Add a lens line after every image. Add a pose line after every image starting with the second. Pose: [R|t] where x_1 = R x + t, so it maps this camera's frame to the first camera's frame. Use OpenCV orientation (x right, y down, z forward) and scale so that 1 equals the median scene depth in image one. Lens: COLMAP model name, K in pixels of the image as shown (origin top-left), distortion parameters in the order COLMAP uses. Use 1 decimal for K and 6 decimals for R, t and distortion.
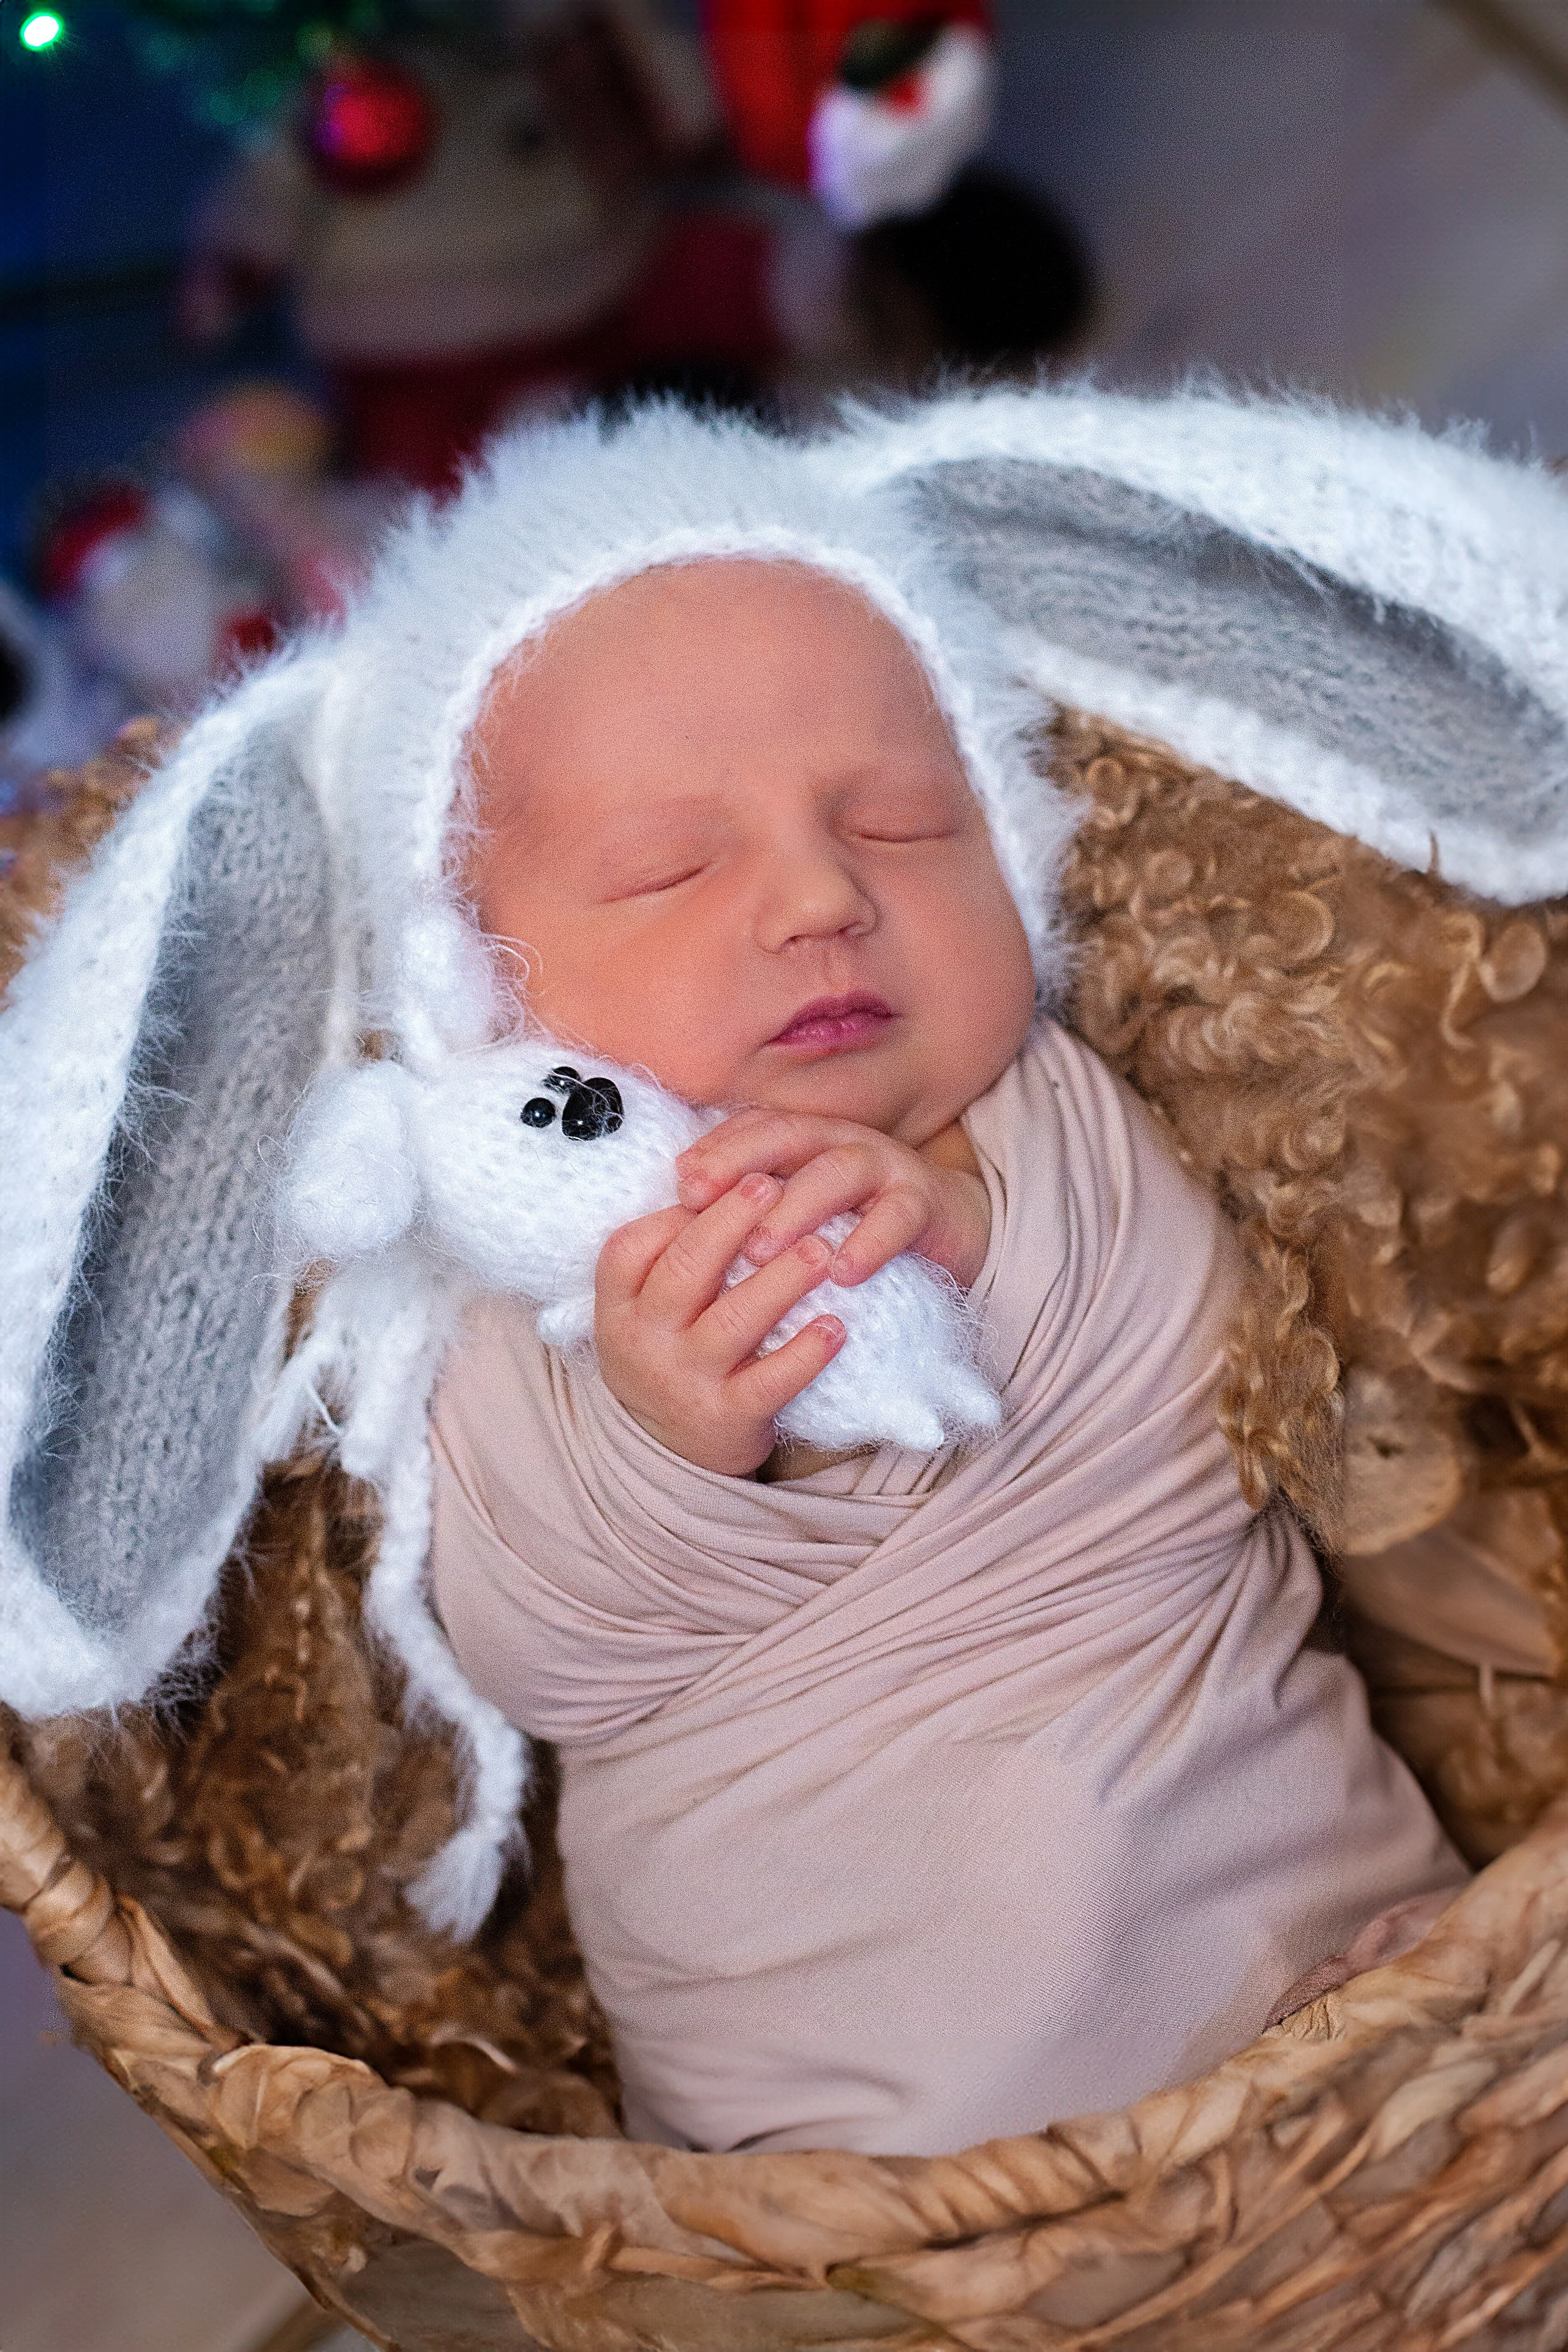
lens RADIAL K [[4898.6, 0, 784.0], [0, 4898.6, 1176.0], [0, 0, 1]] dist [0.154568, -2.693105]
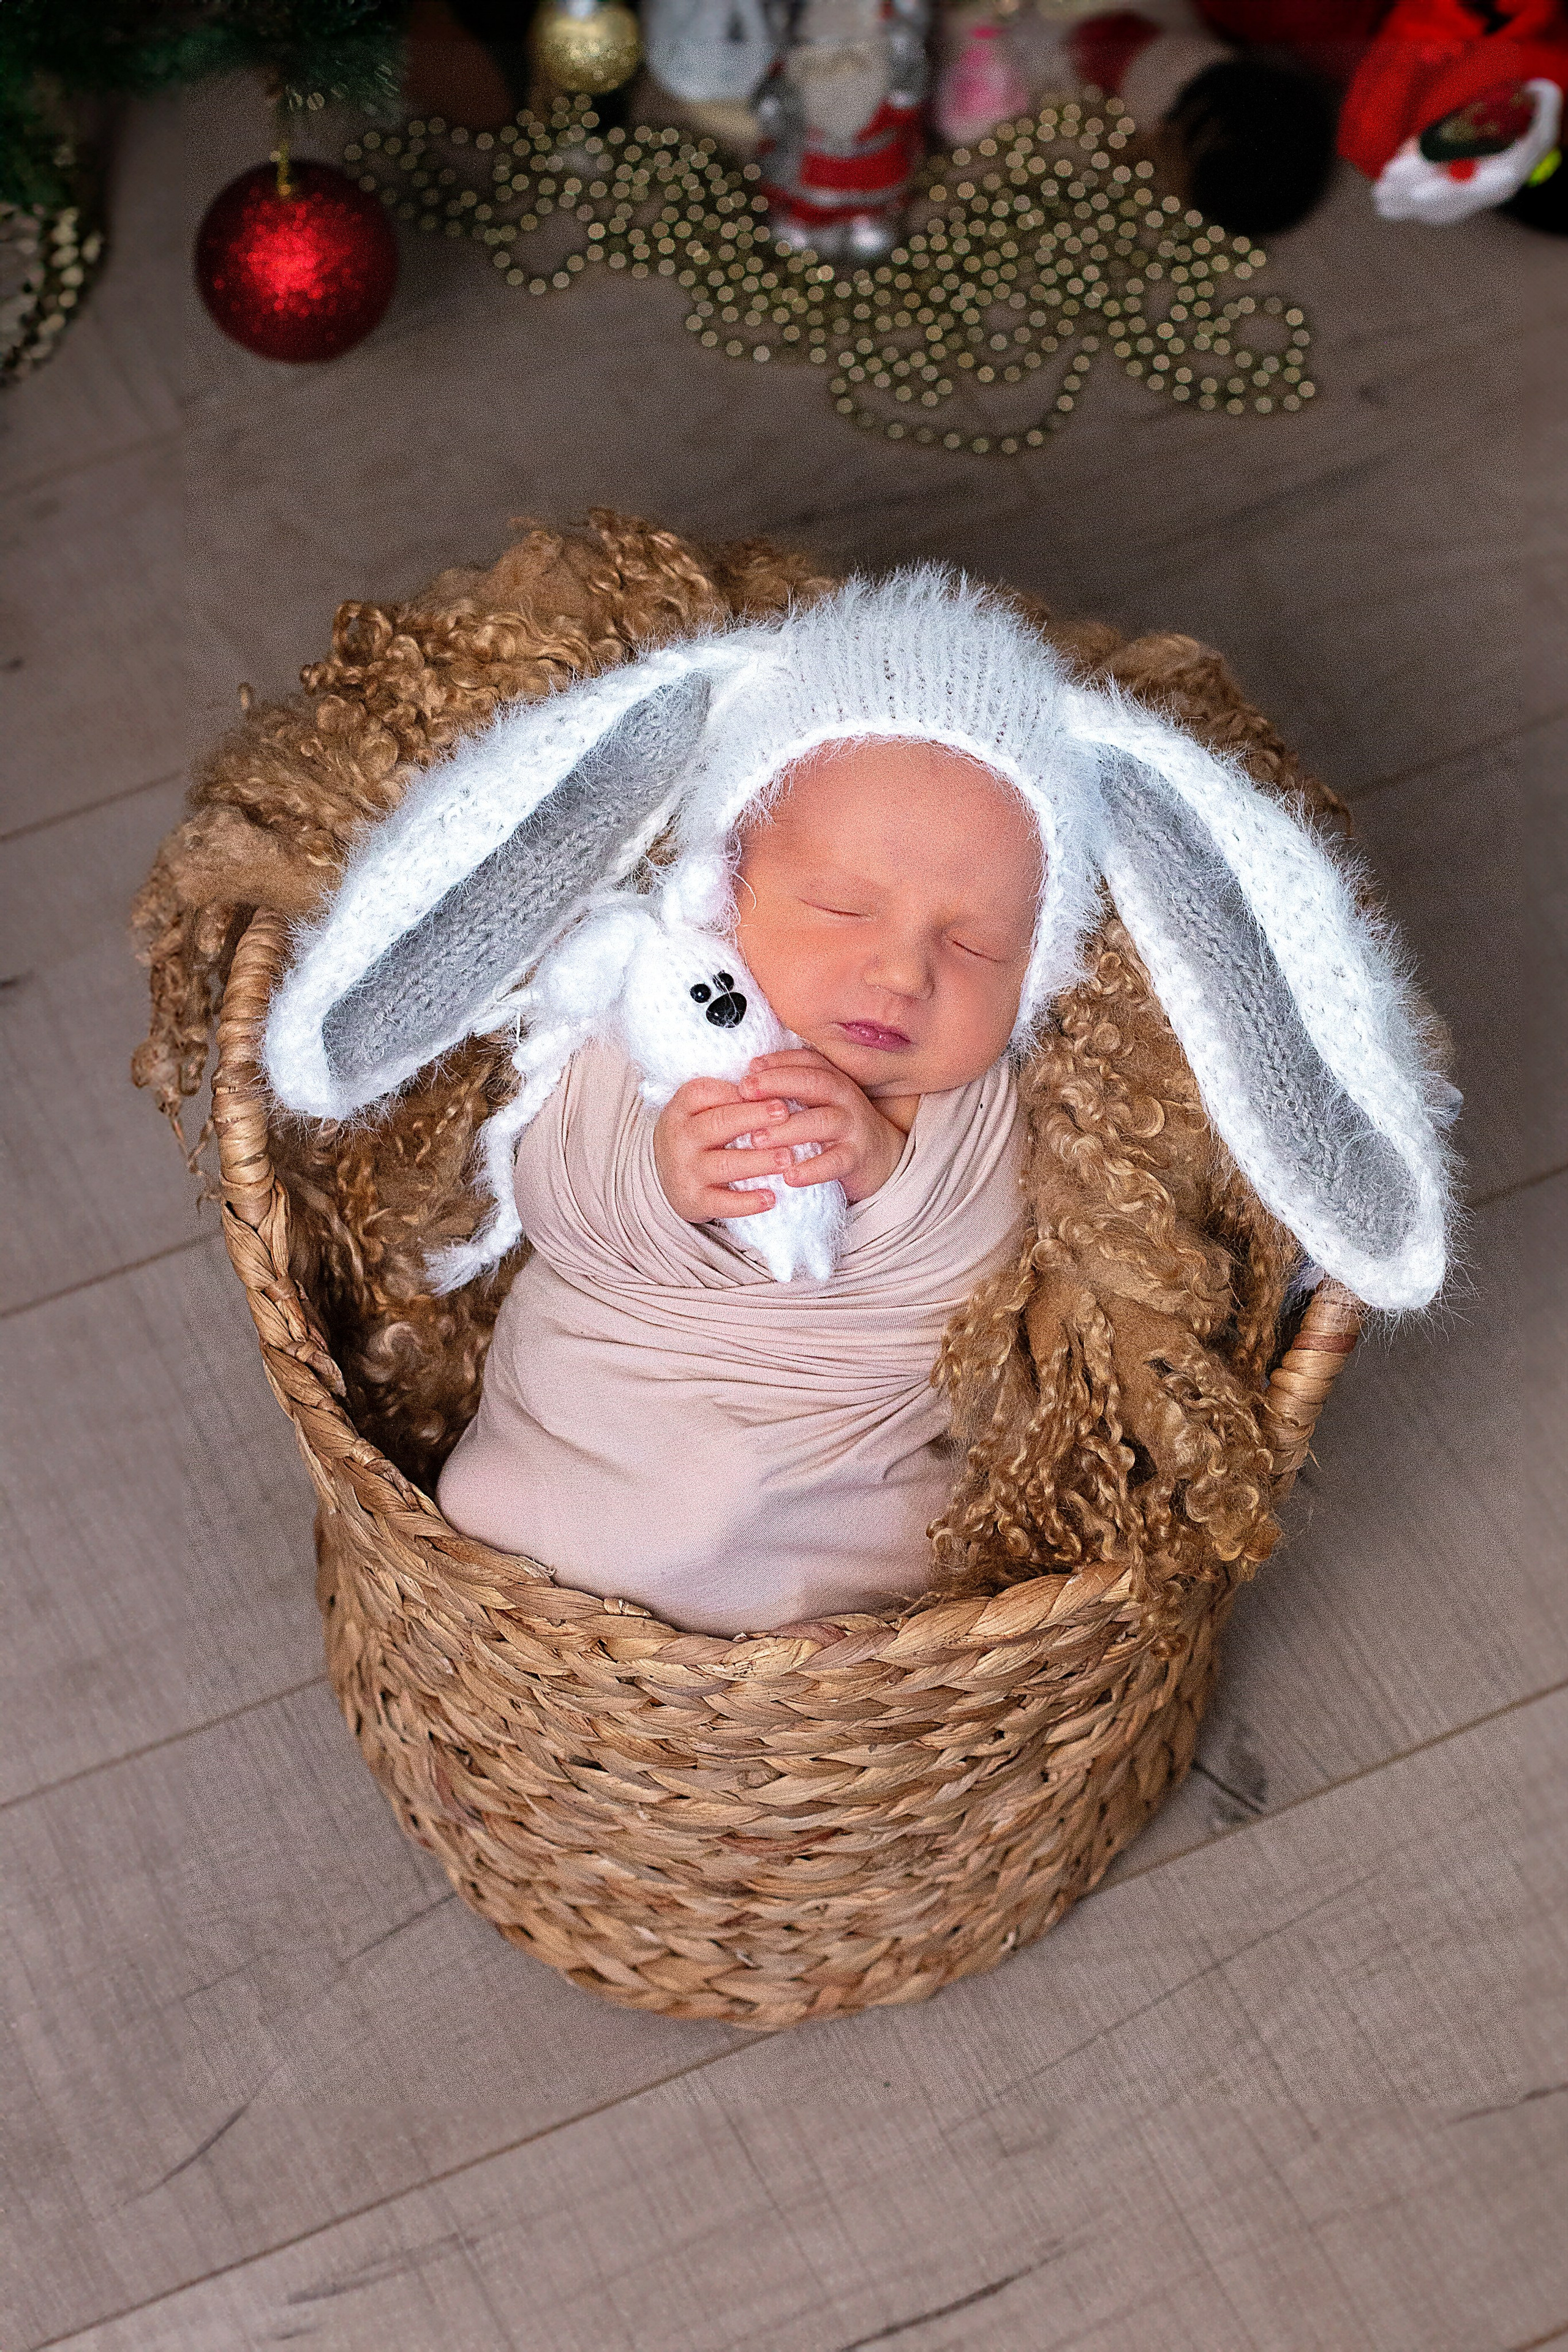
lens RADIAL K [[4898.6, 0, 784.0], [0, 4898.6, 1176.0], [0, 0, 1]] dist [0.154568, -2.693105]
pose [[0.840688, 0.540424, 0.034421, -0.047235], [-0.528893, 0.805780, 0.266442, -0.415454], [0.116256, -0.242200, 0.963236, -0.649192]]
